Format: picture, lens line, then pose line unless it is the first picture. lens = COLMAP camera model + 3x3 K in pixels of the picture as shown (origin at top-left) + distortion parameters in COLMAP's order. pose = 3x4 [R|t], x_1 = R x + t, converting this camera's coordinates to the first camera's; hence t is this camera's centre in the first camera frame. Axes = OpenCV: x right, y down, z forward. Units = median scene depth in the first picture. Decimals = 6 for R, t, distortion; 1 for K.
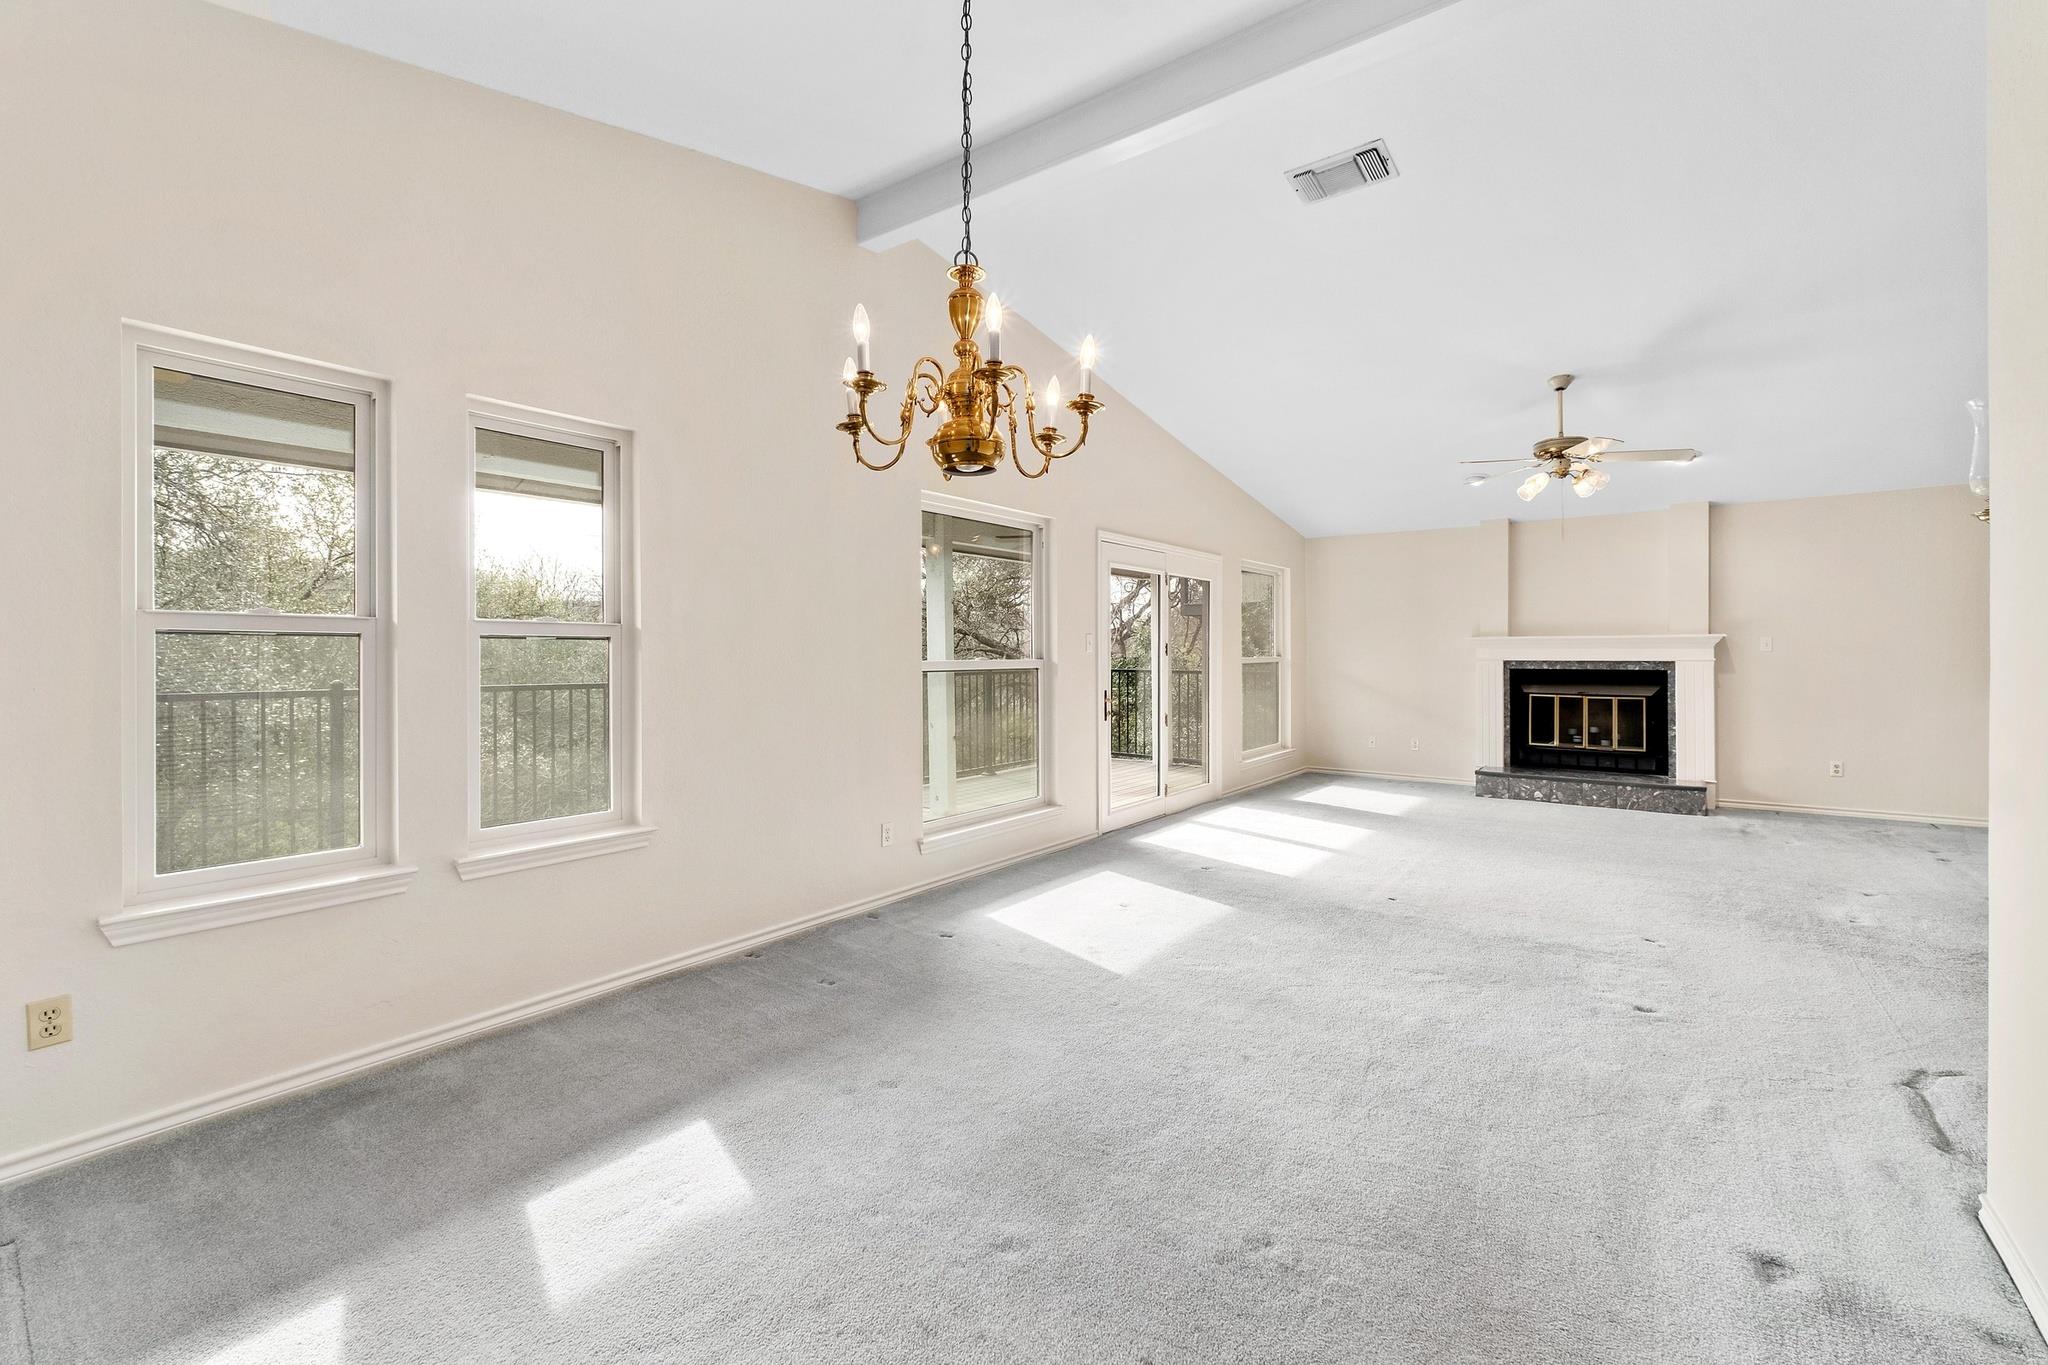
lens RADIAL K [[867.3, 0, 1028.0], [0, 867.3, 652.9], [0, 0, 1]] dist [-0.008846, 0.000039]
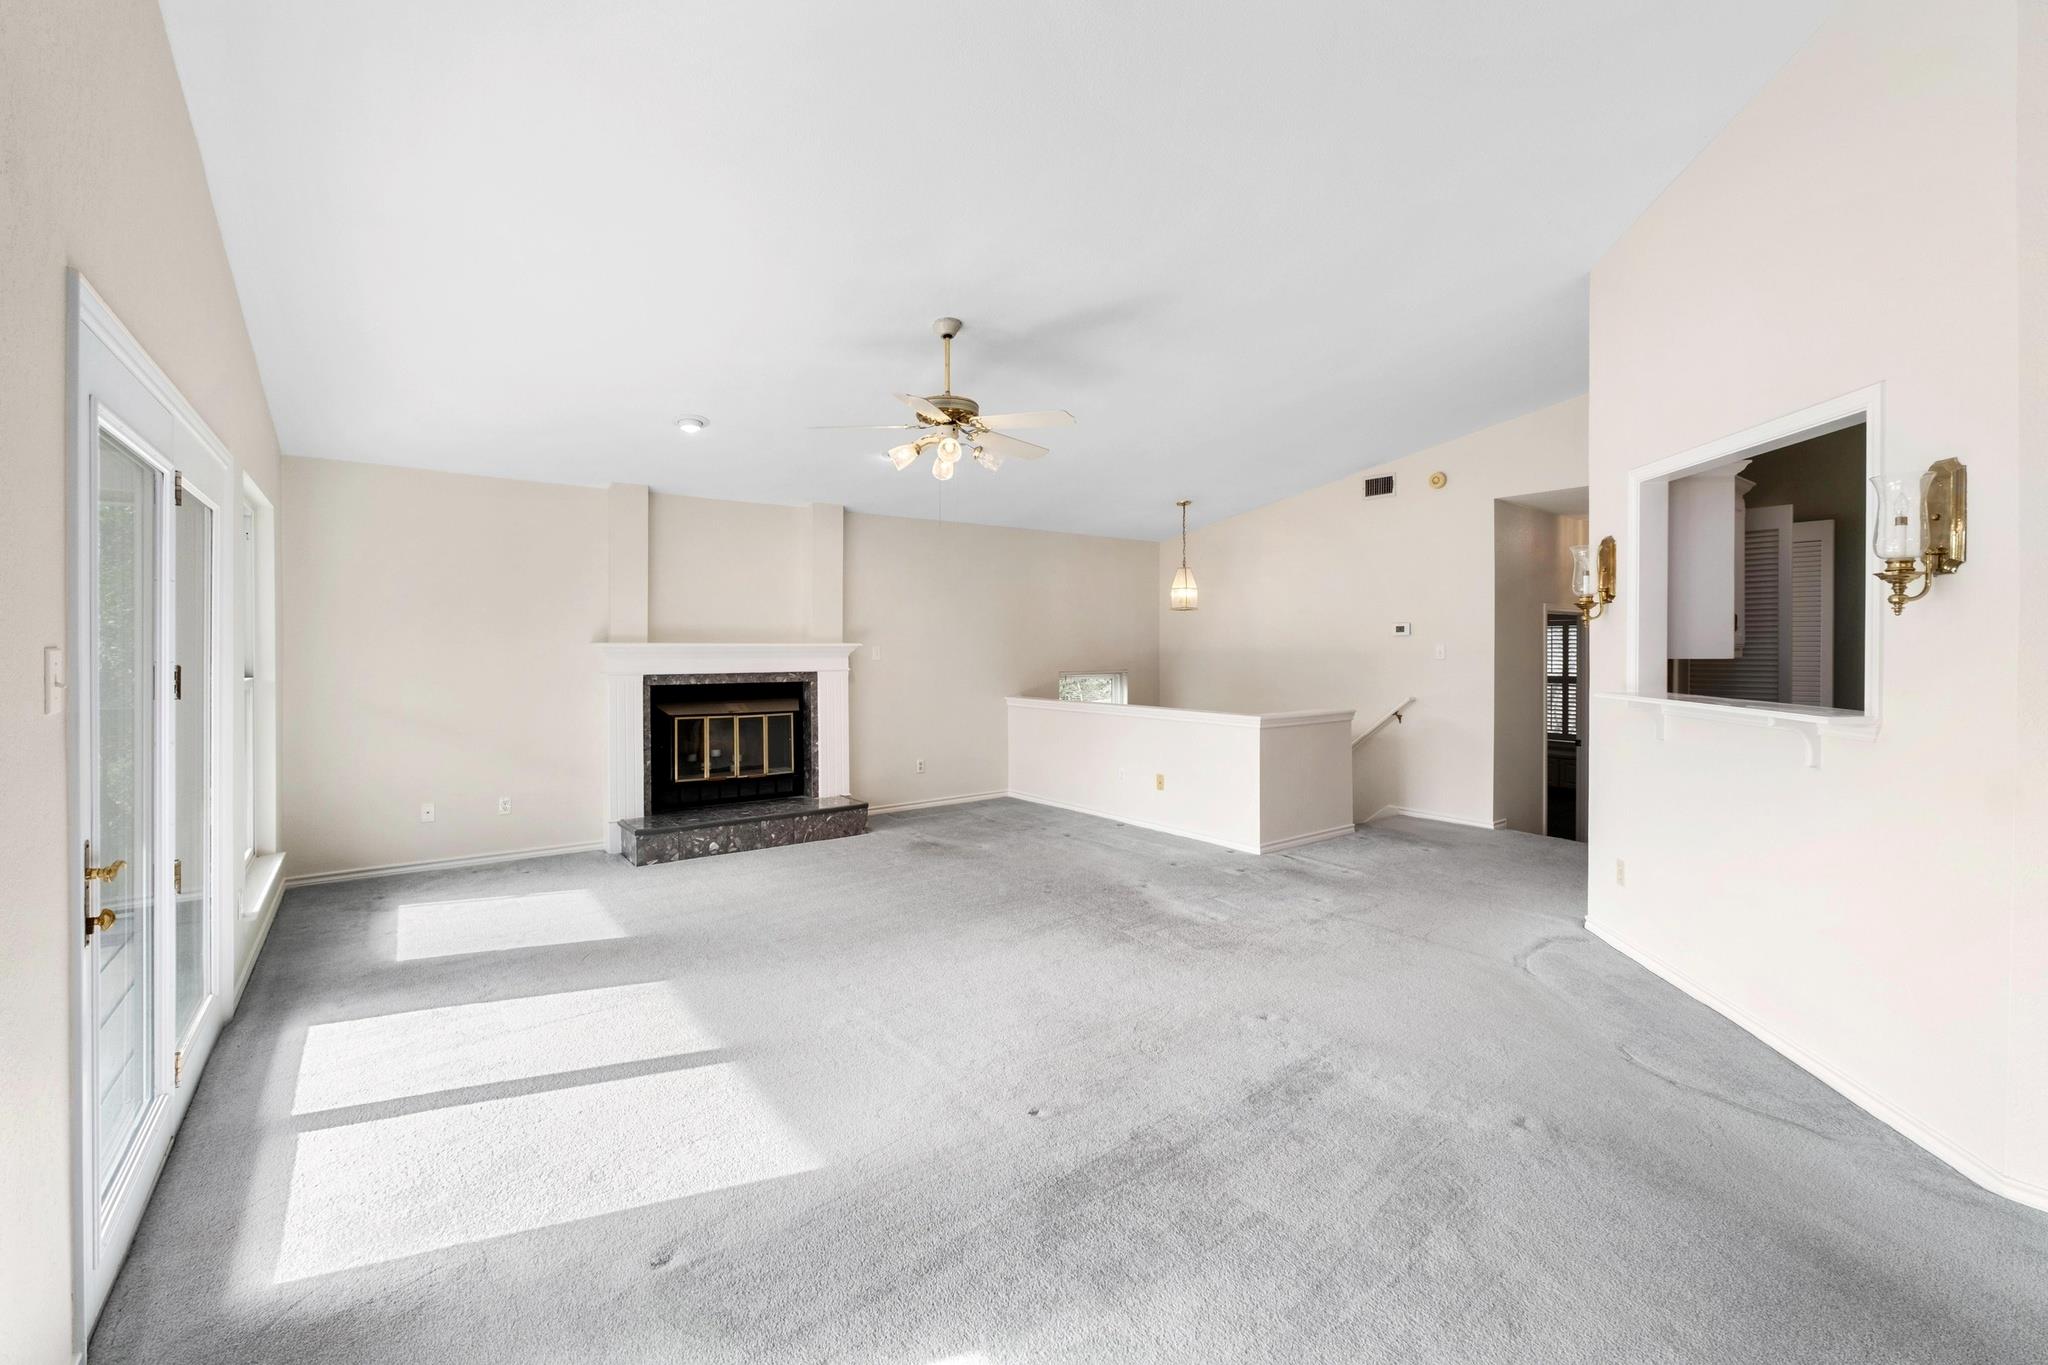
lens RADIAL K [[867.3, 0, 1028.0], [0, 867.3, 652.9], [0, 0, 1]] dist [-0.008846, 0.000039]
pose [[0.270605, -0.006129, 0.962671, -0.087022], [-0.003684, 0.999966, 0.007402, -0.018071], [-0.962683, -0.005549, 0.270573, 0.513336]]
